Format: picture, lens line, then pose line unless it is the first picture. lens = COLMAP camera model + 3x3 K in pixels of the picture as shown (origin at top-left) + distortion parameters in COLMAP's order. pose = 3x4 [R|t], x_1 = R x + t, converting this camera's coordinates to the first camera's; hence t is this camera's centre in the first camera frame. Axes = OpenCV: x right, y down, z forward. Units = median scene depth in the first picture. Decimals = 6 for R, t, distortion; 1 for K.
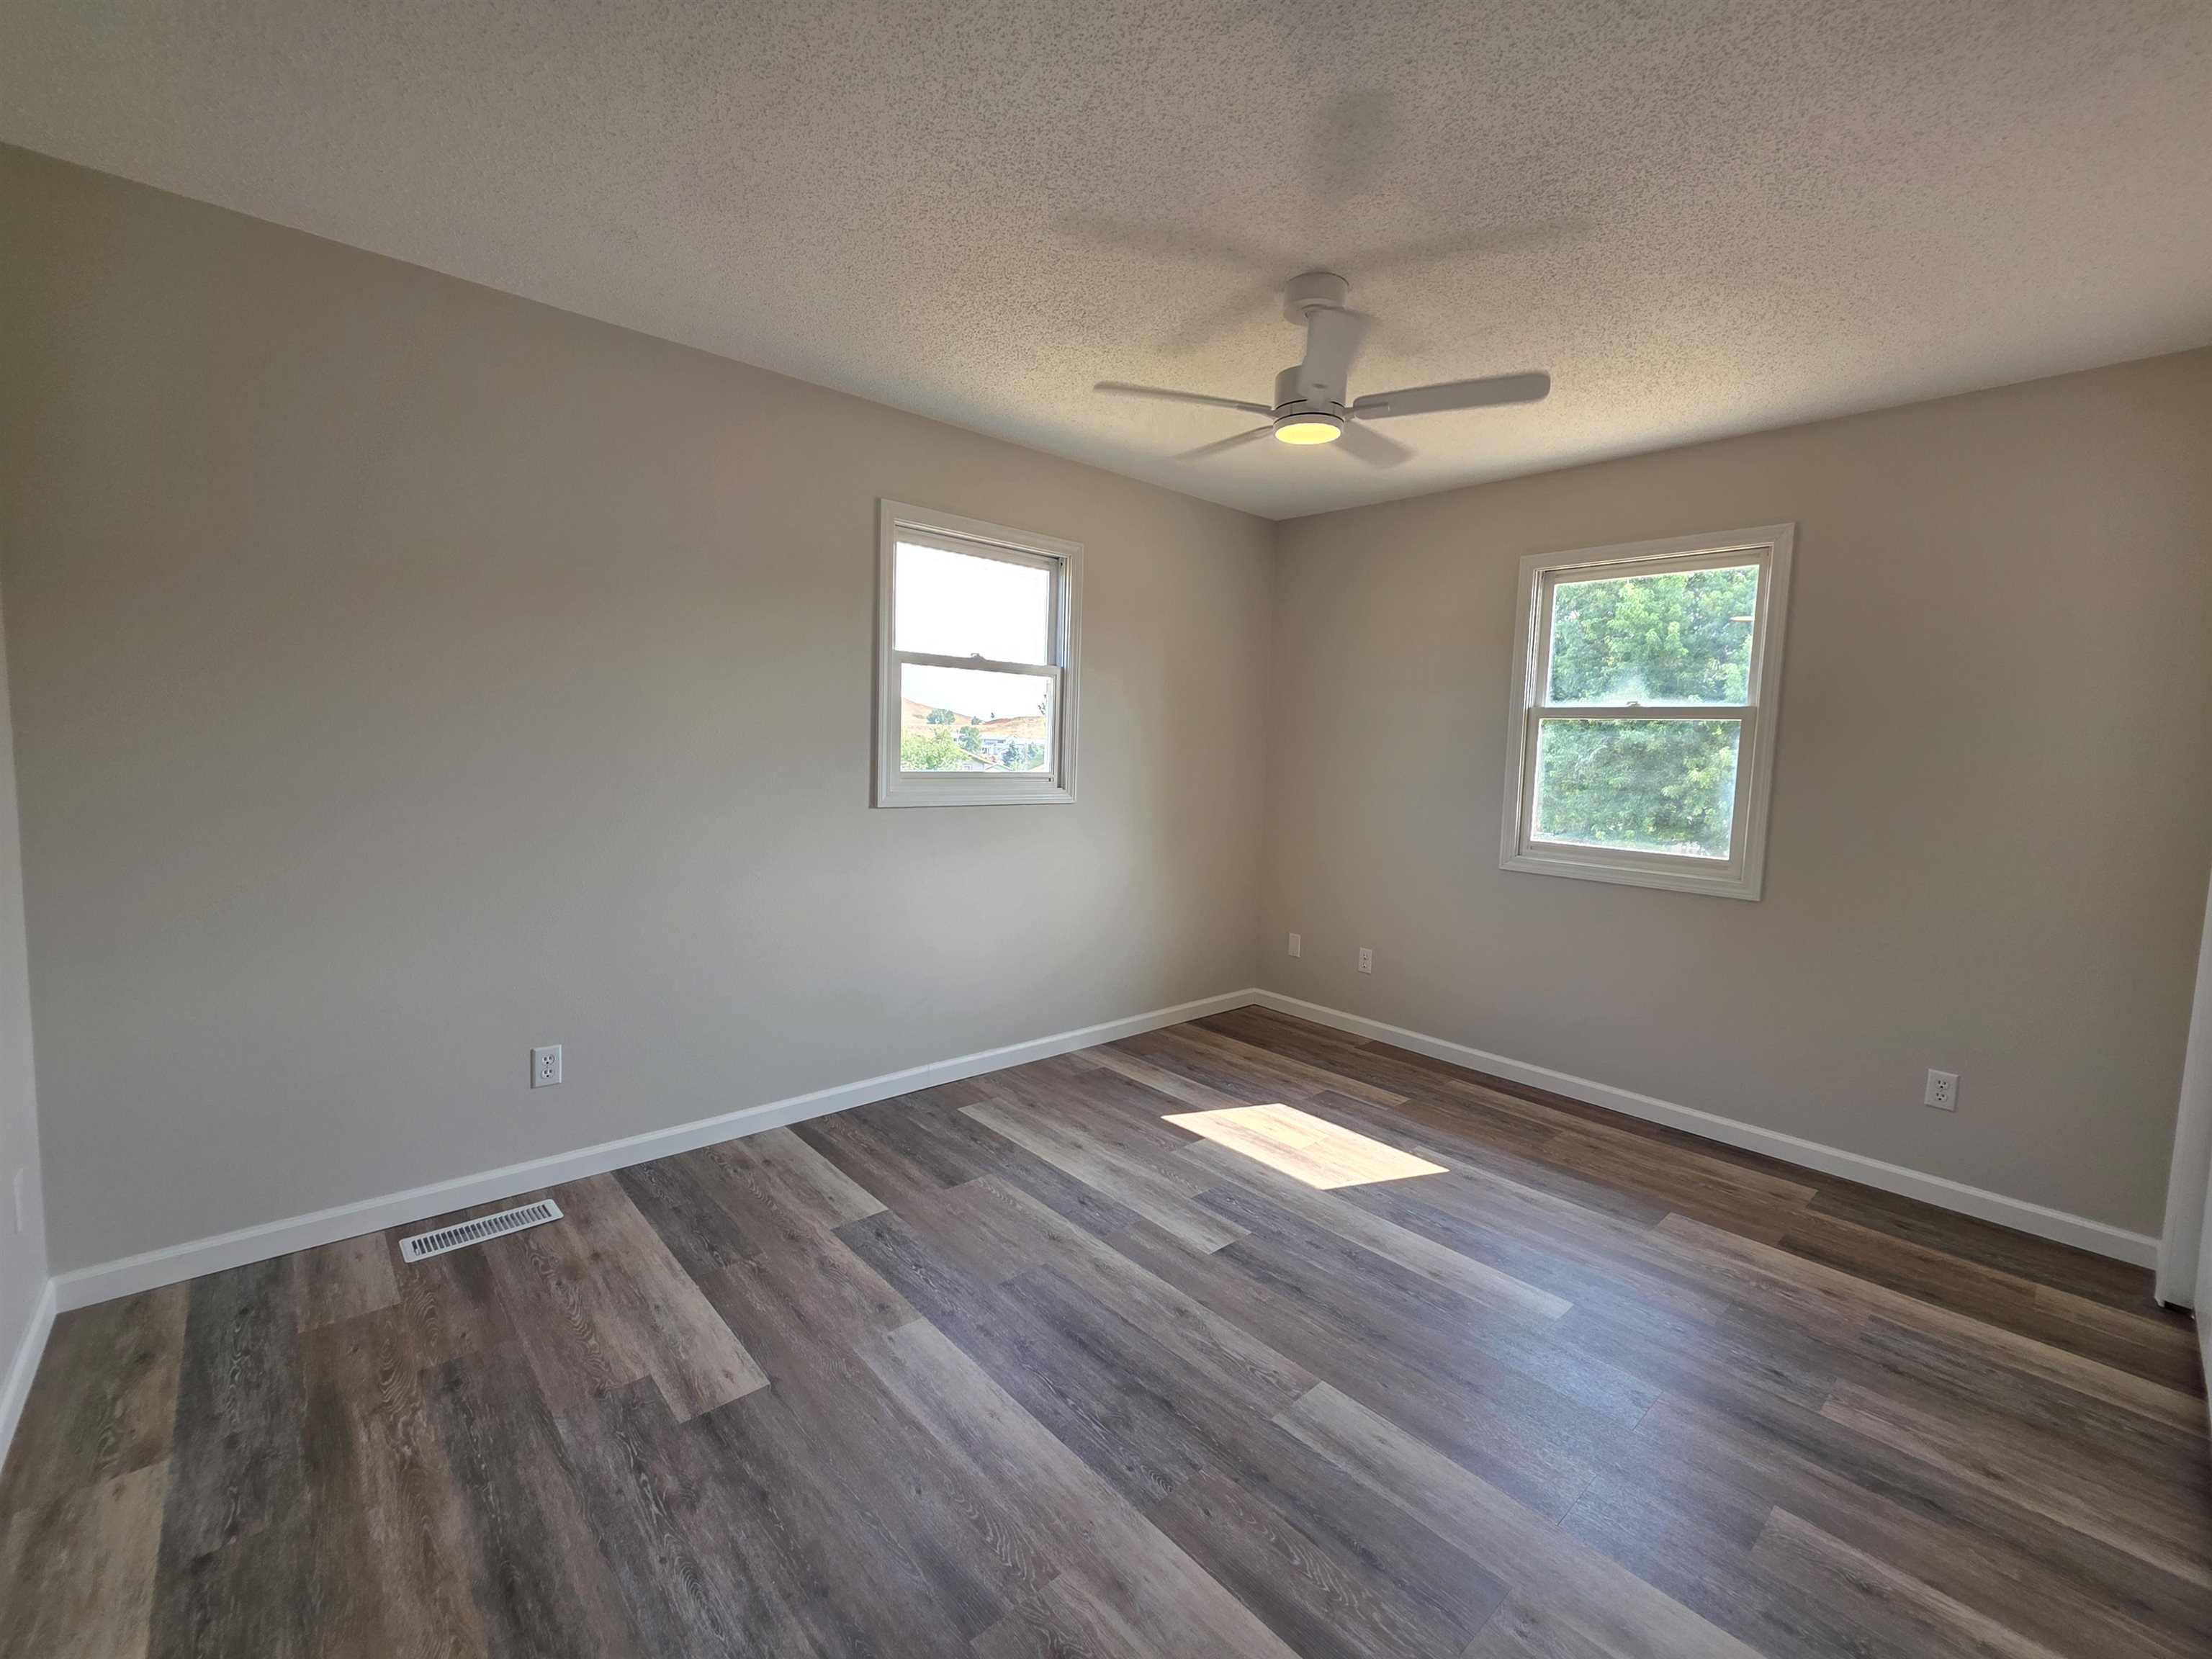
lens RADIAL K [[910.9, 0, 1105.4], [0, 910.9, 823.2], [0, 0, 1]] dist [0.014404, -0.000033]
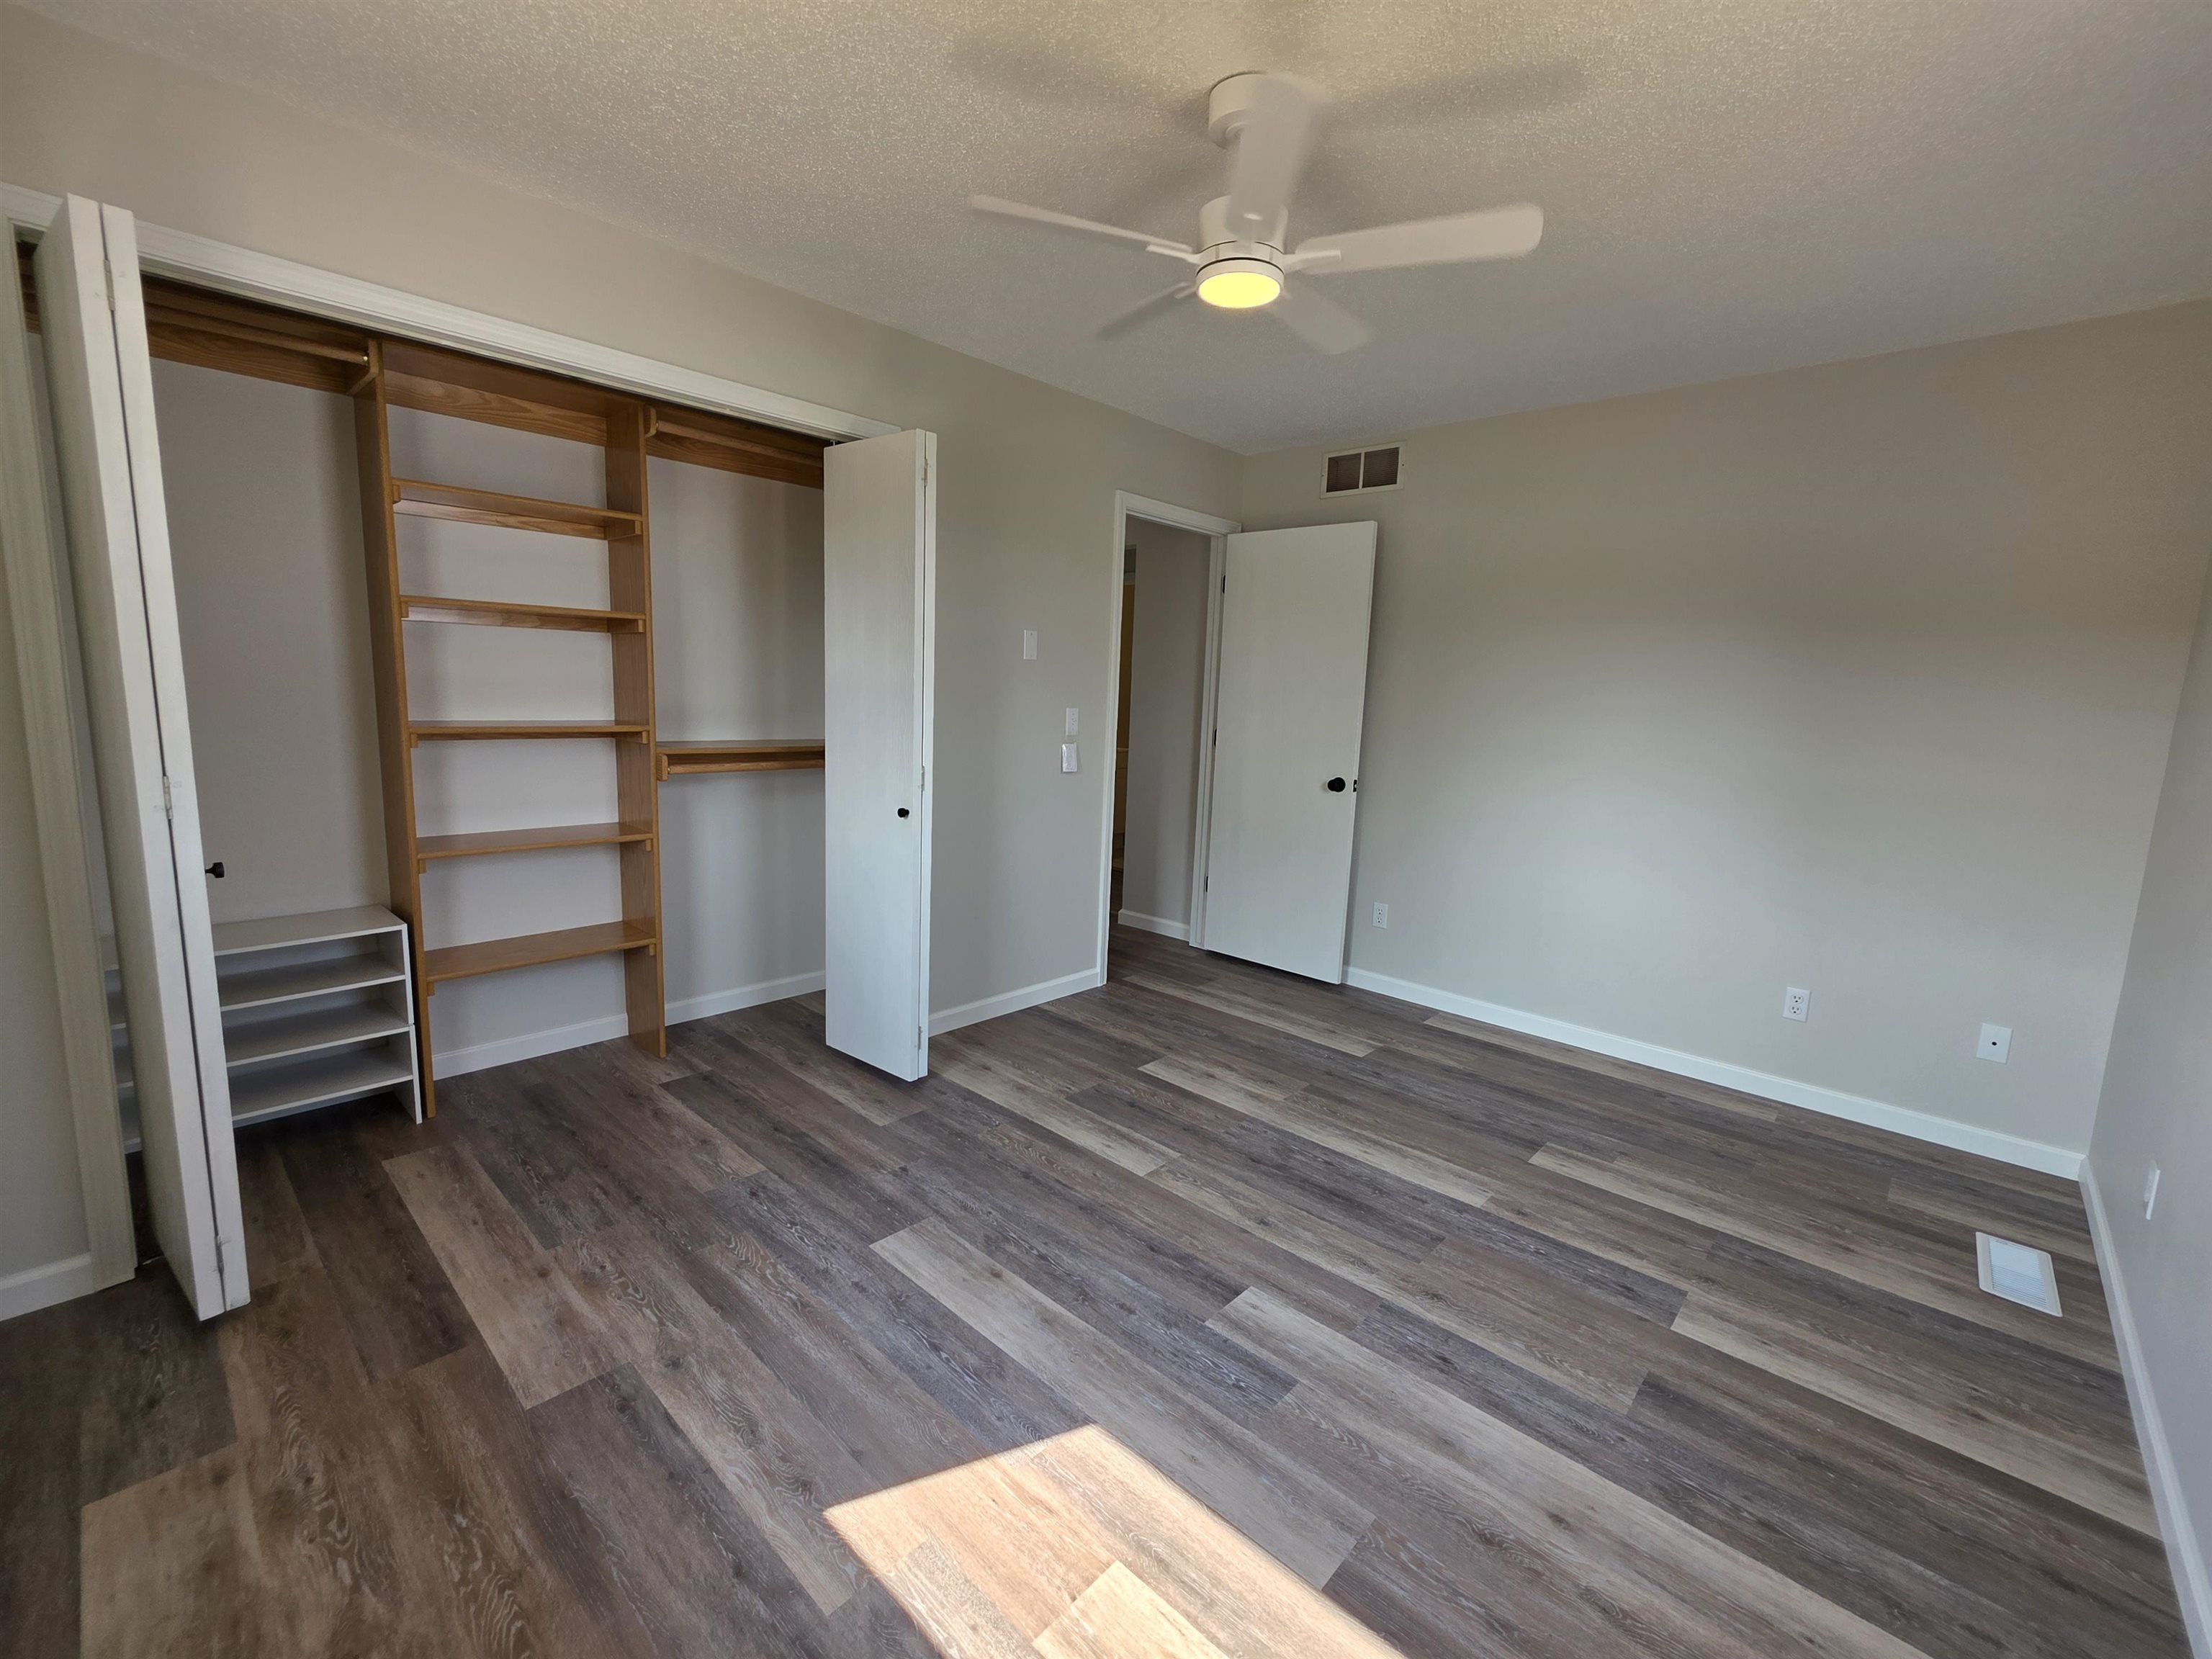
lens RADIAL K [[910.9, 0, 1105.4], [0, 910.9, 823.2], [0, 0, 1]] dist [0.014404, -0.000033]
pose [[-0.992788, -0.062834, -0.102096, 0.433313], [-0.085596, 0.967799, 0.236723, -0.168636], [0.083934, 0.243755, -0.966198, 2.037623]]
